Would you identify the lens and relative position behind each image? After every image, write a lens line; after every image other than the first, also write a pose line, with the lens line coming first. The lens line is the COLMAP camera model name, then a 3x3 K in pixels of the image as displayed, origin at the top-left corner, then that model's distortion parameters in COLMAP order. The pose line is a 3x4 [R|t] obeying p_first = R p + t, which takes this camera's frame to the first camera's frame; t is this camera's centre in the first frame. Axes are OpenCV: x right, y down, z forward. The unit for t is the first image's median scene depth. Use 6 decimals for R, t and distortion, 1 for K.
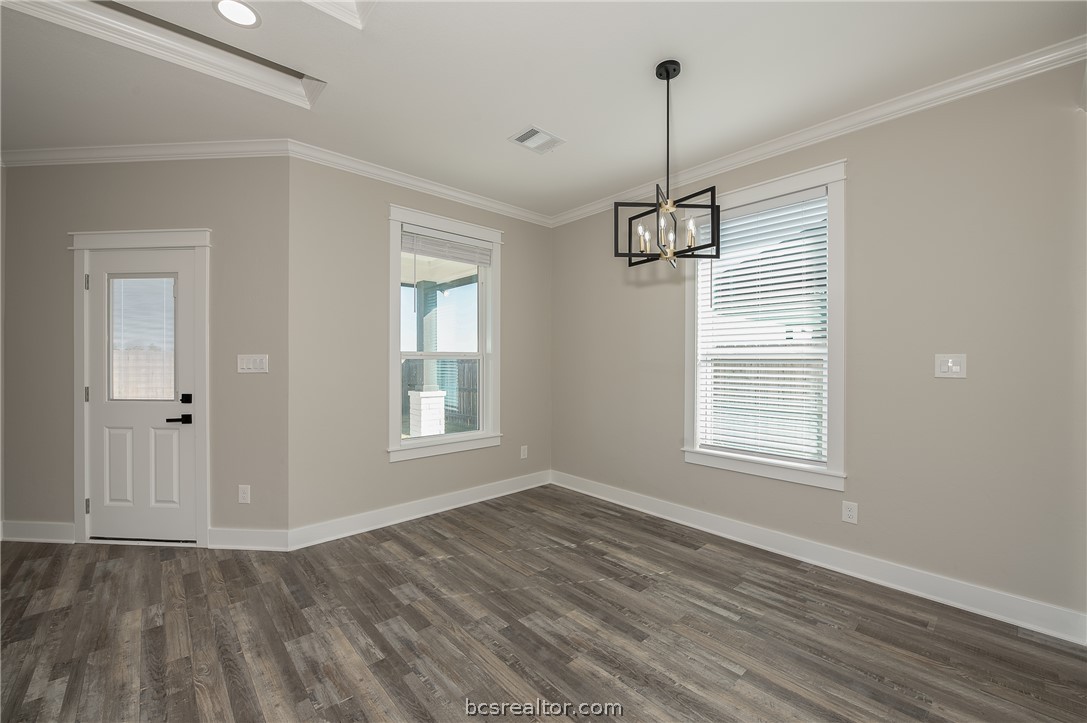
lens RADIAL K [[436.1, 0, 543.5], [0, 436.1, 361.5], [0, 0, 1]] dist [-0.017329, -0.000158]
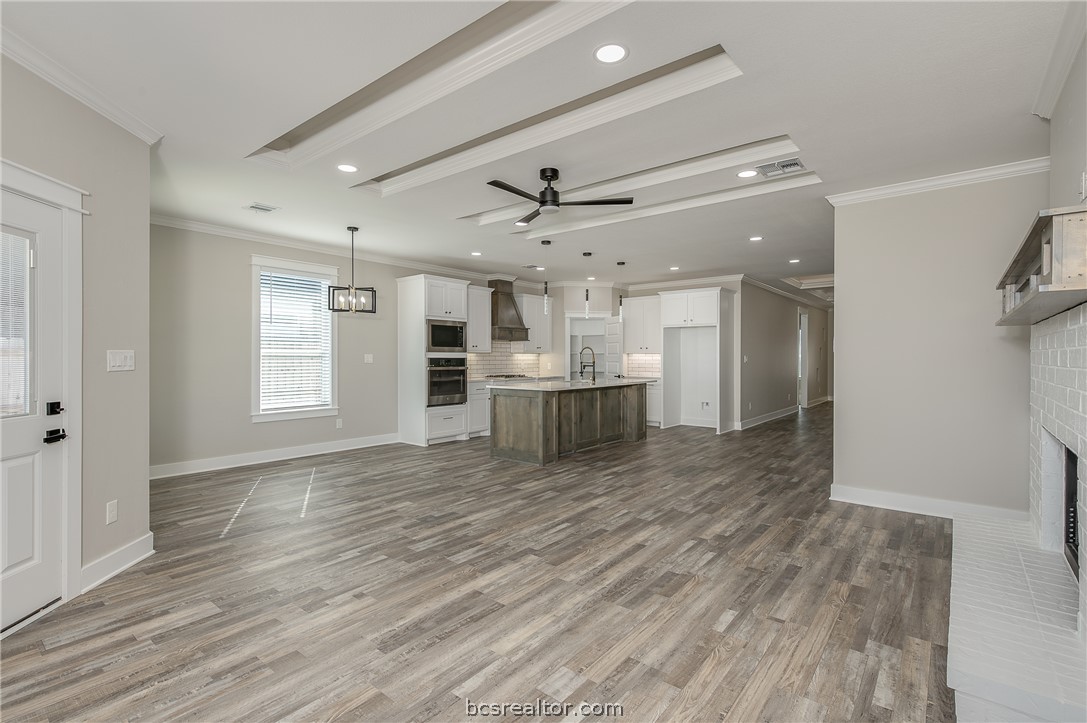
lens RADIAL K [[506.1, 0, 543.5], [0, 506.1, 361.5], [0, 0, 1]] dist [-0.000163, -0.000066]
pose [[-0.147428, -0.010568, 0.989016, -2.078157], [0.000110, 0.999943, 0.010701, -0.004125], [-0.989073, 0.001686, -0.147419, 0.338712]]
